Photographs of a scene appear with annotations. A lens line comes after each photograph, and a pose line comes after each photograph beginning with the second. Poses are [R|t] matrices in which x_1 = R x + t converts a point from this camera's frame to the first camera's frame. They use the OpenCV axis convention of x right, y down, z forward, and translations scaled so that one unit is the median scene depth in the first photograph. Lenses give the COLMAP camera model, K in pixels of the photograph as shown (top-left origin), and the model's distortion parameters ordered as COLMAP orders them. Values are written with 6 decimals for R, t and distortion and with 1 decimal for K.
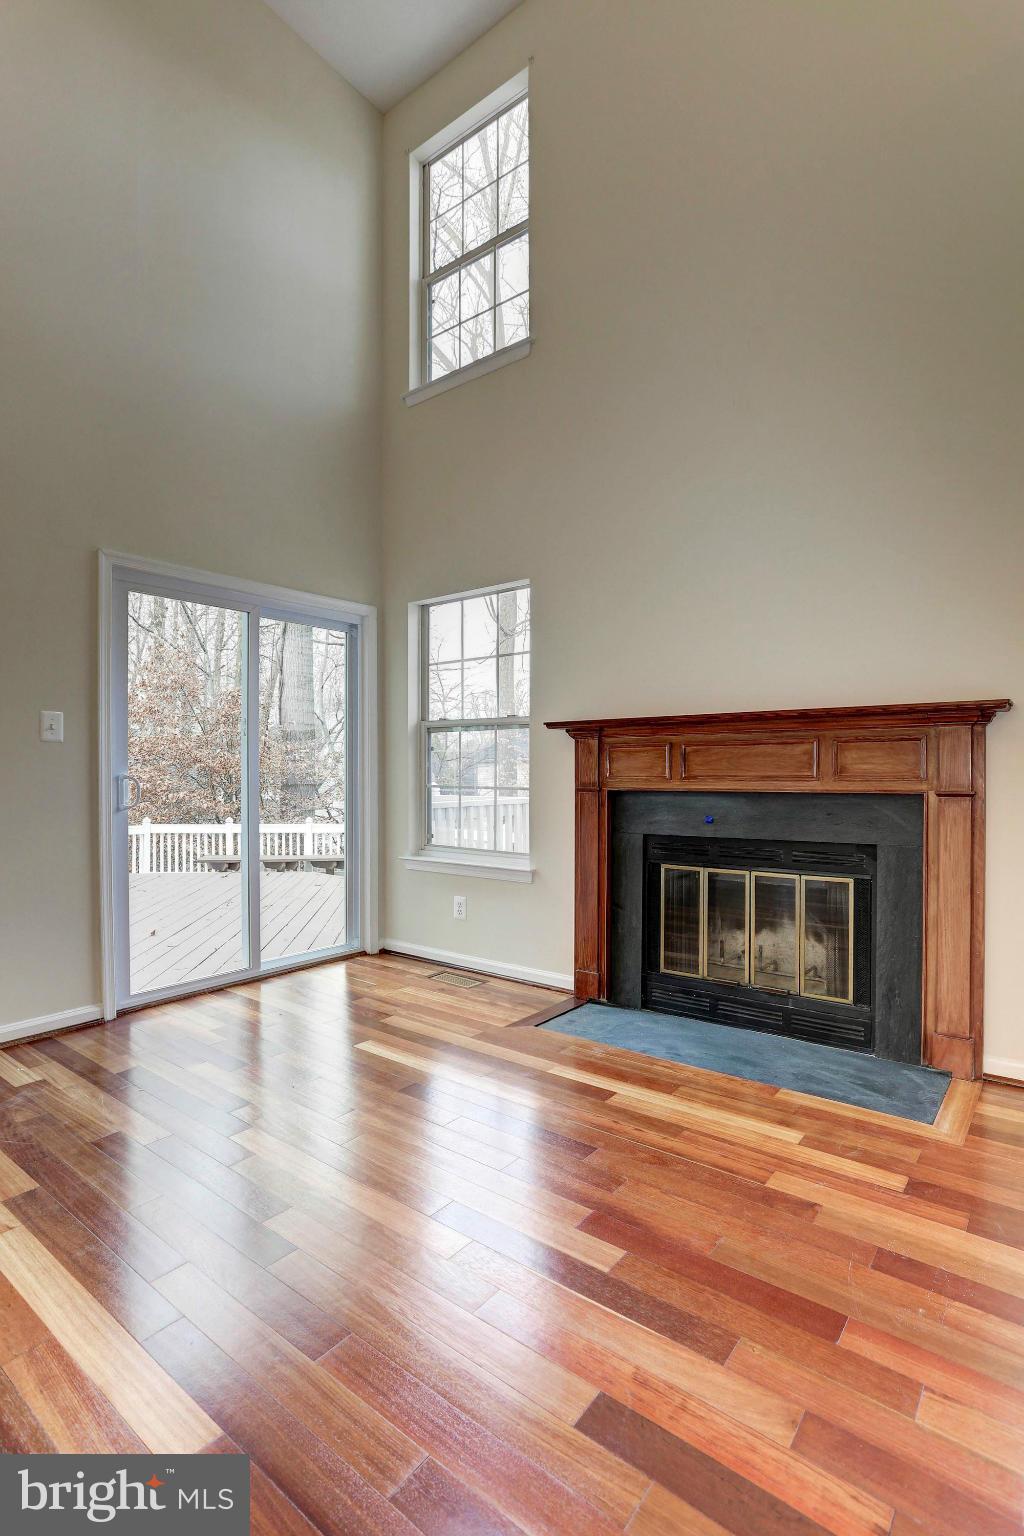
lens RADIAL K [[746.3, 0, 512.0], [0, 746.3, 768.0], [0, 0, 1]] dist [-0.044752, 0.021972]
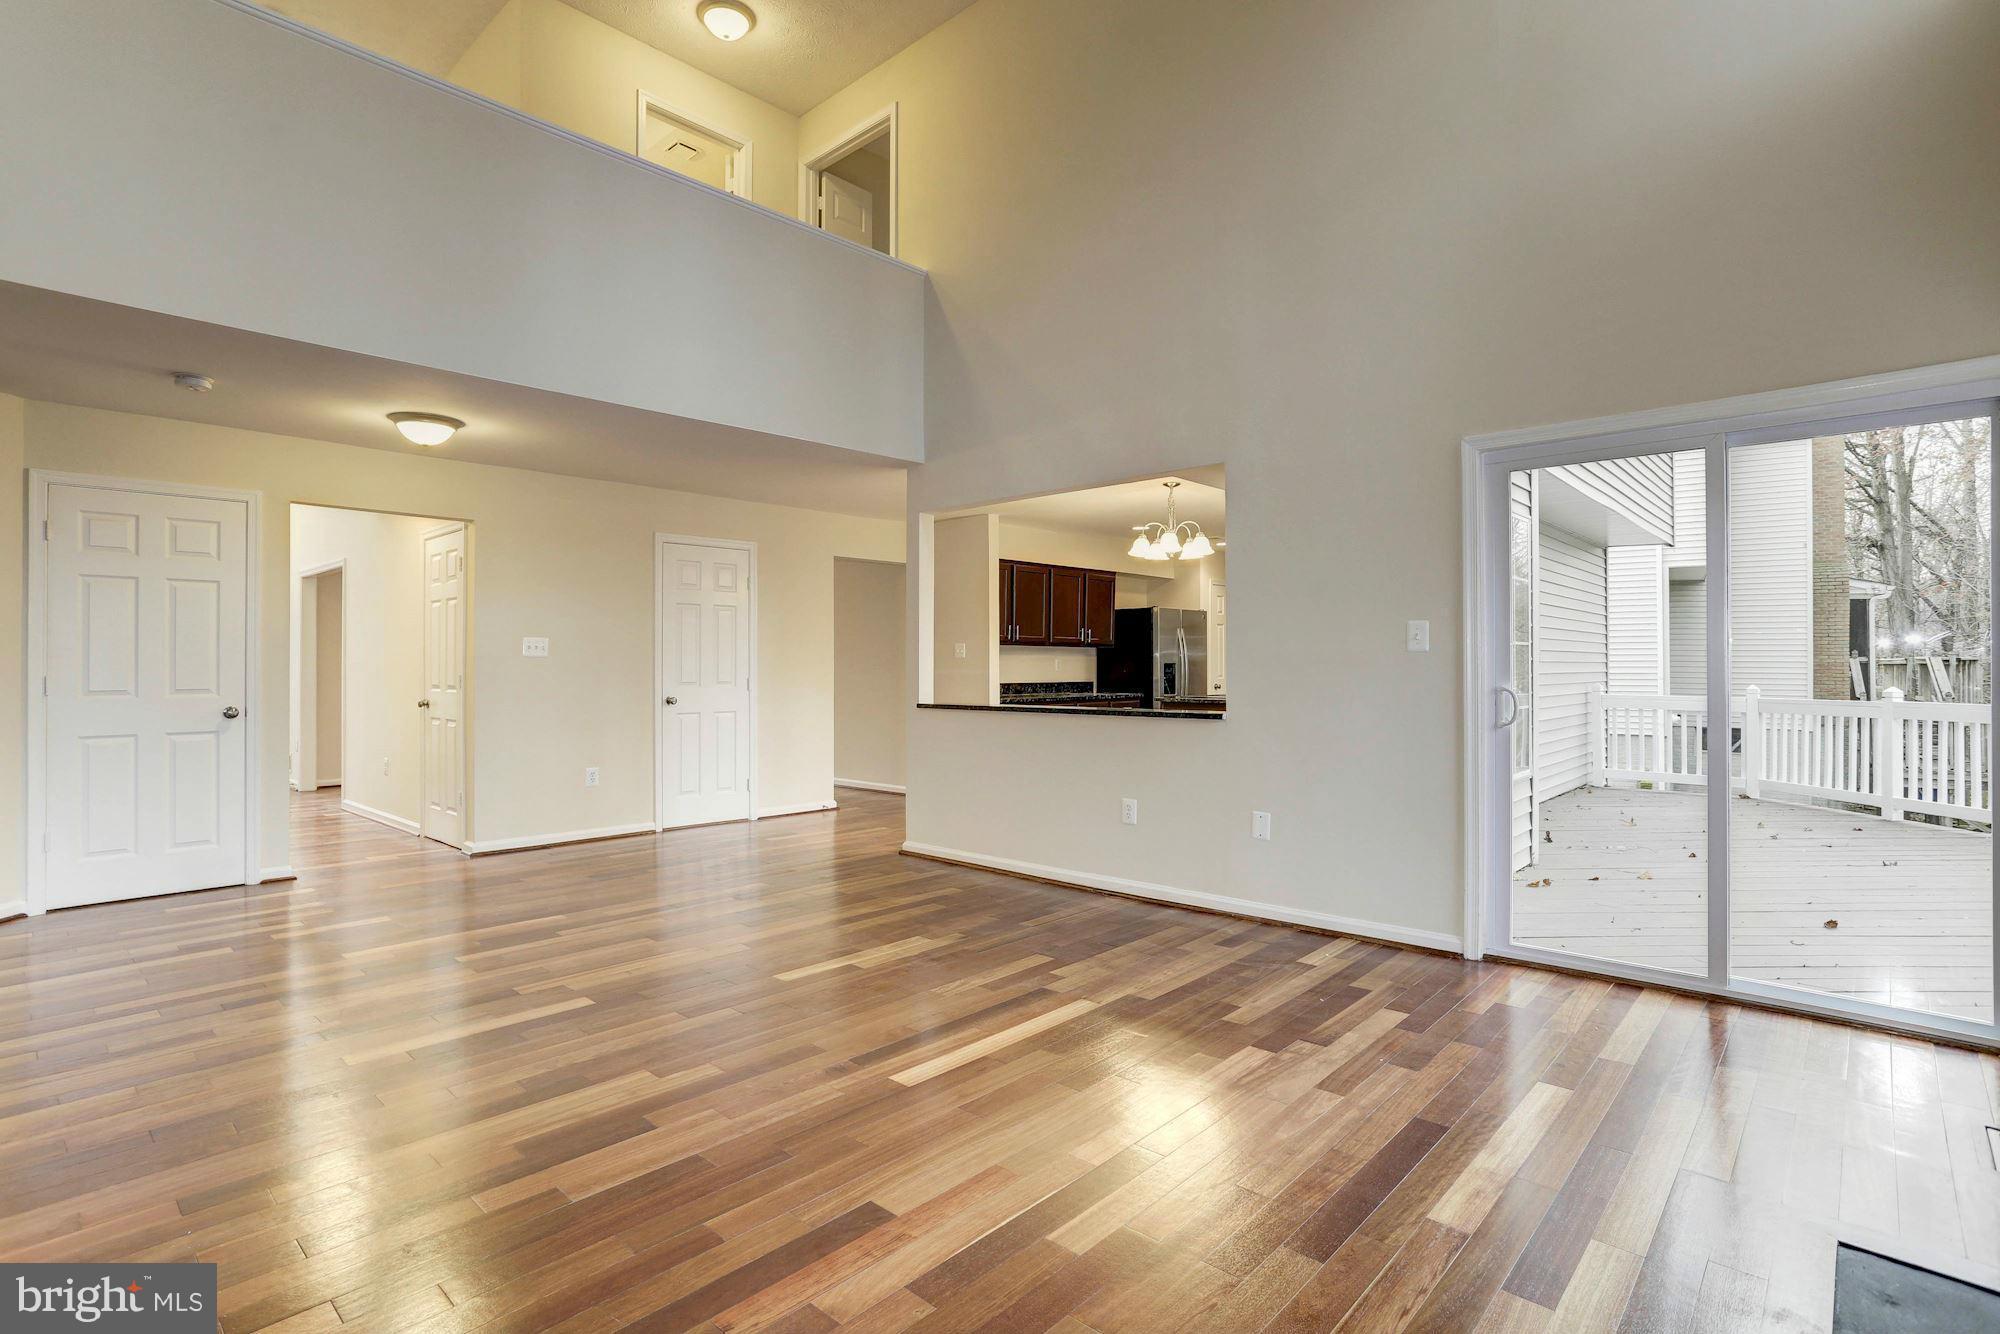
lens RADIAL K [[971.7, 0, 988.5], [0, 971.7, 665.1], [0, 0, 1]] dist [-0.044752, 0.021972]
pose [[-0.068220, 0.008213, -0.997637, 0.783088], [0.004402, 0.999959, 0.007931, -0.034318], [0.997661, -0.003850, -0.068253, 0.585294]]
